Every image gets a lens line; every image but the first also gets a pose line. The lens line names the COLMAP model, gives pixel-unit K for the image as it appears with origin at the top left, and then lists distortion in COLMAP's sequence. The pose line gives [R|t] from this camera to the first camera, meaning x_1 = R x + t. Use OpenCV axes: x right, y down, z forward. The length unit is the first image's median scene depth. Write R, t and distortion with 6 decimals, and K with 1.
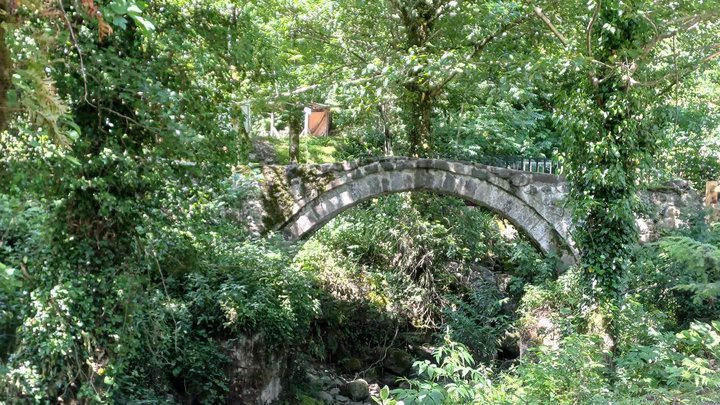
lens RADIAL K [[1020.3, 0, 360.0], [0, 1020.3, 202.5], [0, 0, 1]] dist [0.103893, -0.002485]
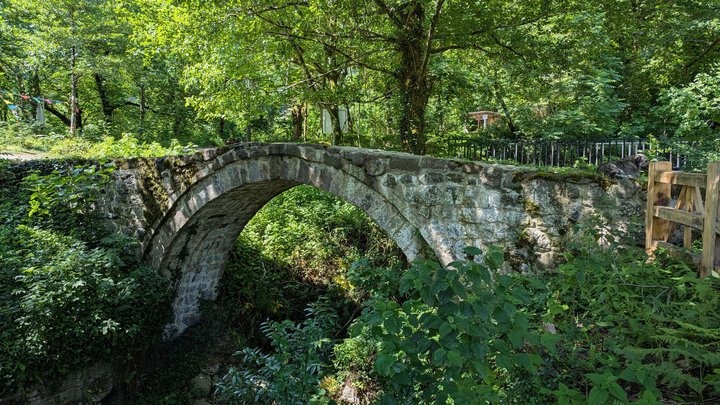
lens RADIAL K [[501.9, 0, 360.0], [0, 501.9, 202.5], [0, 0, 1]] dist [0.067736, -0.076697]
pose [[0.913060, 0.002556, -0.407817, 0.285073], [0.021641, 0.998268, 0.054708, -0.016221], [0.407250, -0.058778, 0.911423, 0.654403]]
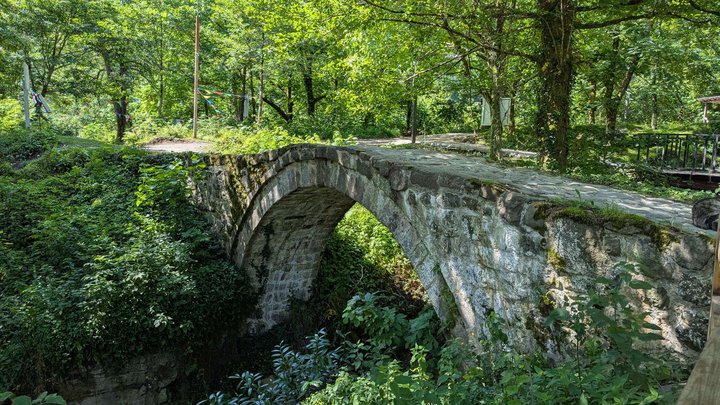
lens RADIAL K [[501.9, 0, 360.0], [0, 501.9, 202.5], [0, 0, 1]] dist [0.067736, -0.076697]
pose [[0.671328, 0.067577, -0.738073, 0.345485], [-0.015187, 0.996880, 0.077459, -0.030316], [0.741005, -0.040791, 0.670259, 0.773705]]
